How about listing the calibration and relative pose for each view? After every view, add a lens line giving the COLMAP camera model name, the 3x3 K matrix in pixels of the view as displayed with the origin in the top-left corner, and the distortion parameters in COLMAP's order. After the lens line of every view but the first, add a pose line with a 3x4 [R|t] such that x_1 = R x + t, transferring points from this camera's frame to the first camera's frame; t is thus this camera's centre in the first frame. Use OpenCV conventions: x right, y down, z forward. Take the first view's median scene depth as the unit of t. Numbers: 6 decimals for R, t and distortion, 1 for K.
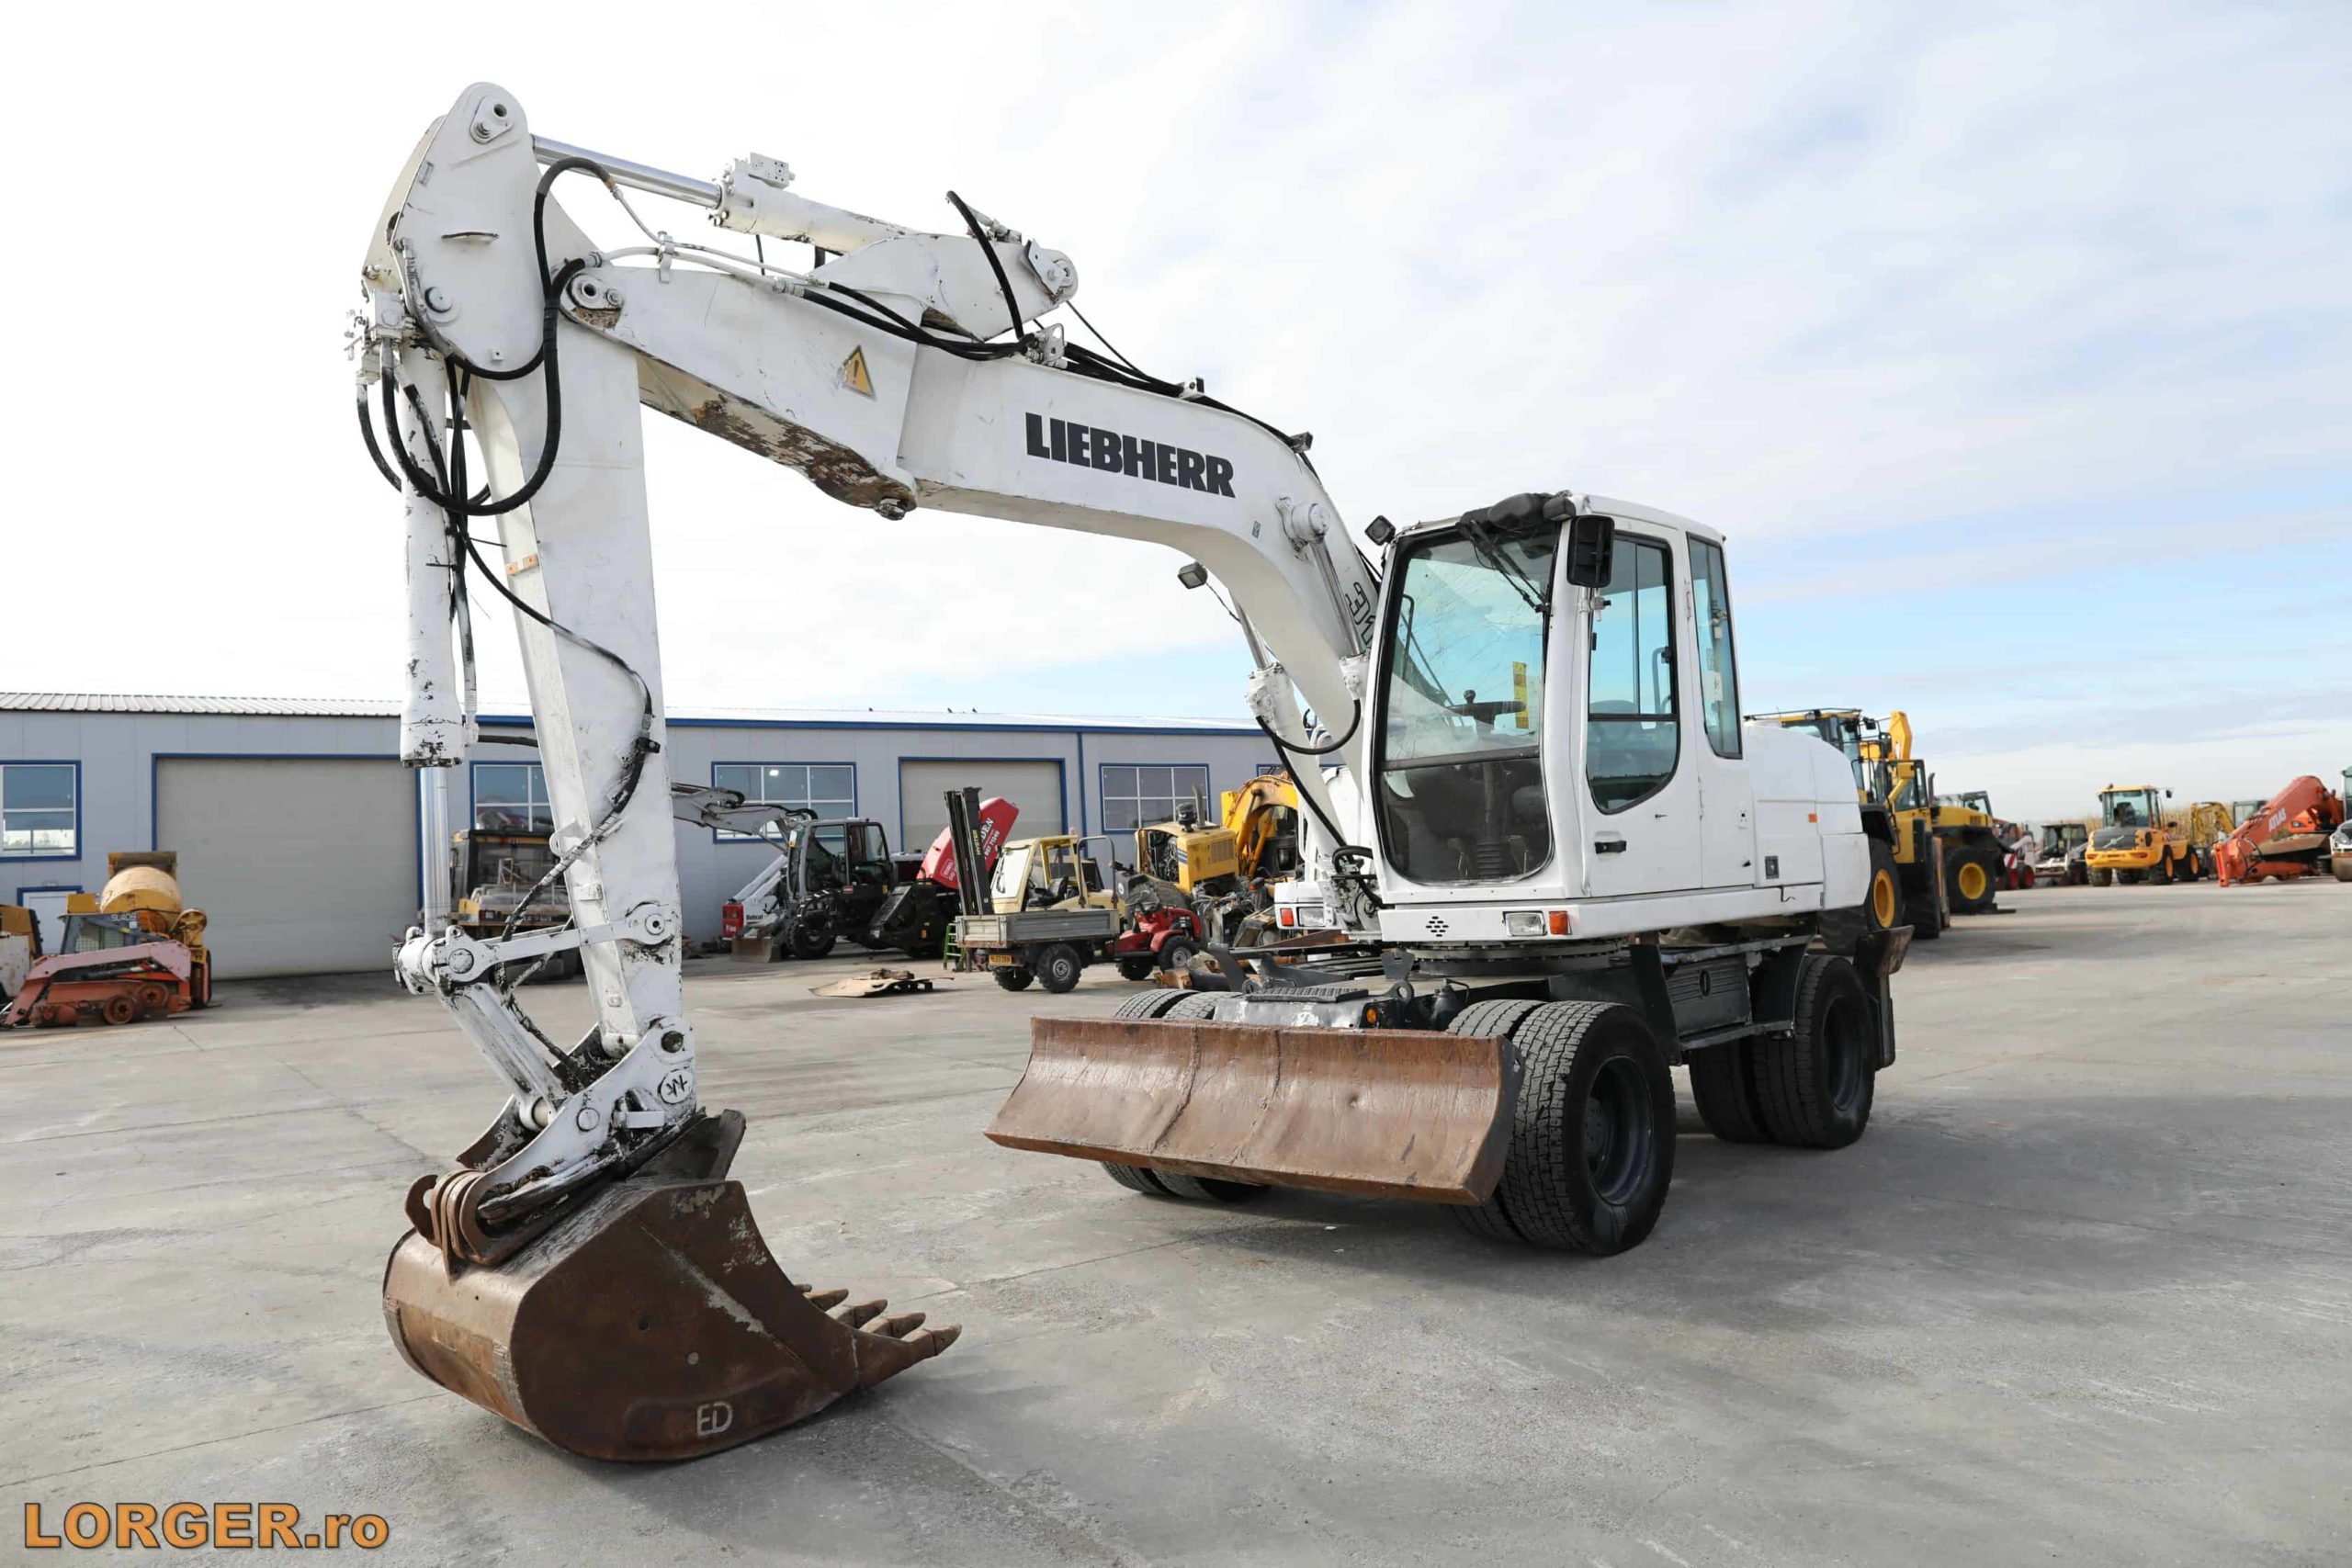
lens RADIAL K [[1612.1, 0, 1176.0], [0, 1612.1, 784.0], [0, 0, 1]] dist [-0.063854, 0.065546]
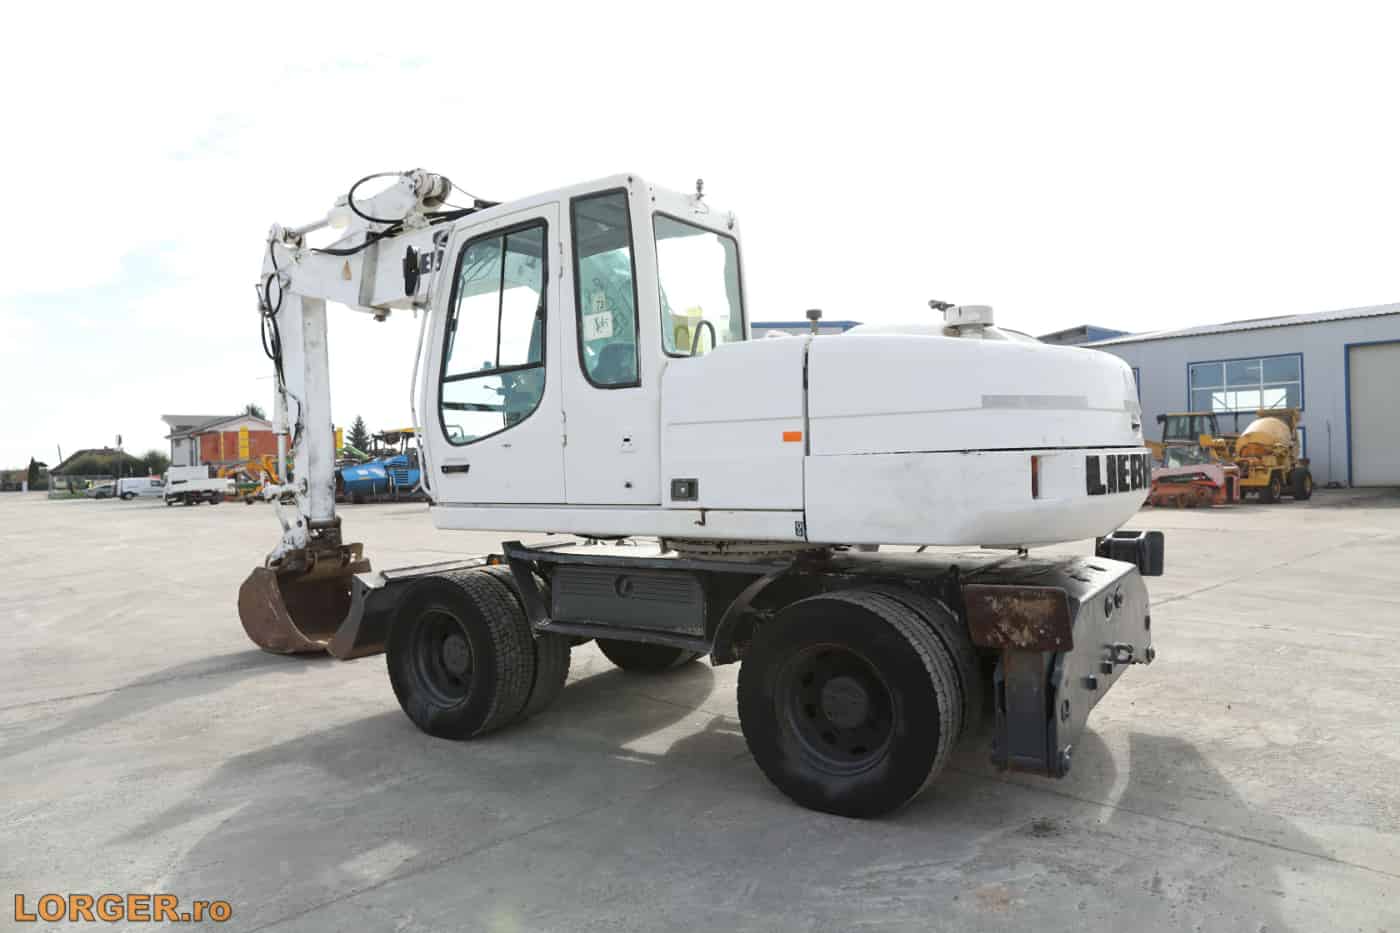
lens RADIAL K [[959.7, 0, 700.0], [0, 959.7, 466.5], [0, 0, 1]] dist [-0.063854, 0.065546]
pose [[0.137309, 0.045777, -0.989470, 0.326694], [0.074998, 0.995584, 0.056467, 0.001470], [0.987685, -0.081962, 0.133269, 0.313459]]
